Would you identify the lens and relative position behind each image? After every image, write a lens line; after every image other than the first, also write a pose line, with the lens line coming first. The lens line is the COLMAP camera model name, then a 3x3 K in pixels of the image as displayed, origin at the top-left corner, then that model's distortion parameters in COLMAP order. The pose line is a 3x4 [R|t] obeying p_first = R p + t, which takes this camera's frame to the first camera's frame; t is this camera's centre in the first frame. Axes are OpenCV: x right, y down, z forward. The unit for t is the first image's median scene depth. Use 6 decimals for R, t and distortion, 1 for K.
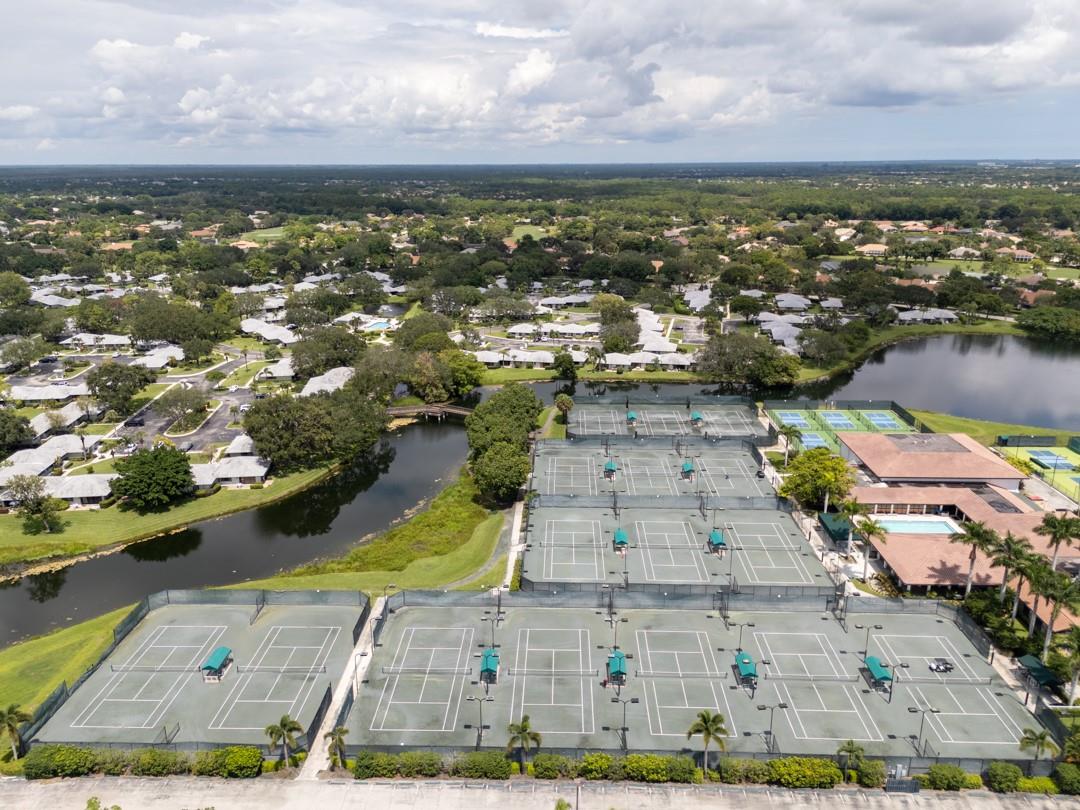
lens RADIAL K [[800.2, 0, 540.0], [0, 800.2, 405.0], [0, 0, 1]] dist [0.080765, -0.079182]
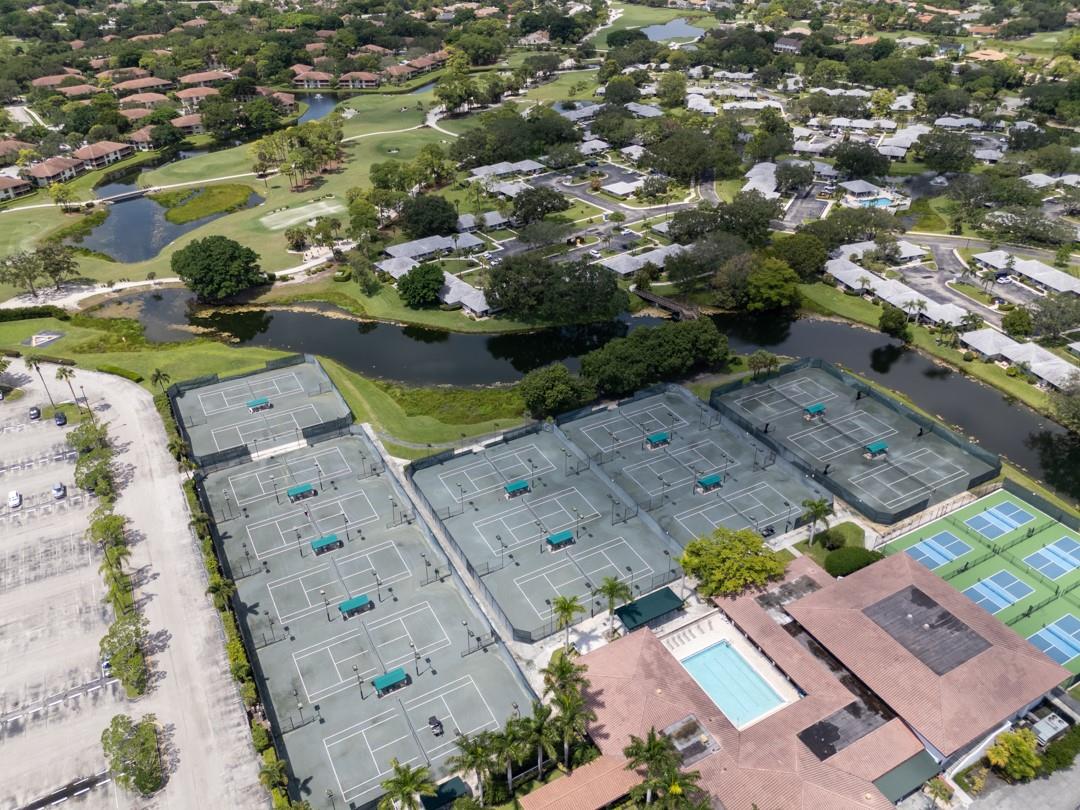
lens RADIAL K [[800.2, 0, 540.0], [0, 800.2, 405.0], [0, 0, 1]] dist [0.080765, -0.079182]
pose [[0.499684, 0.458761, -0.734748, 0.756161], [-0.241742, 0.888389, 0.390289, -0.319818], [0.831791, -0.017401, 0.554816, 0.366718]]
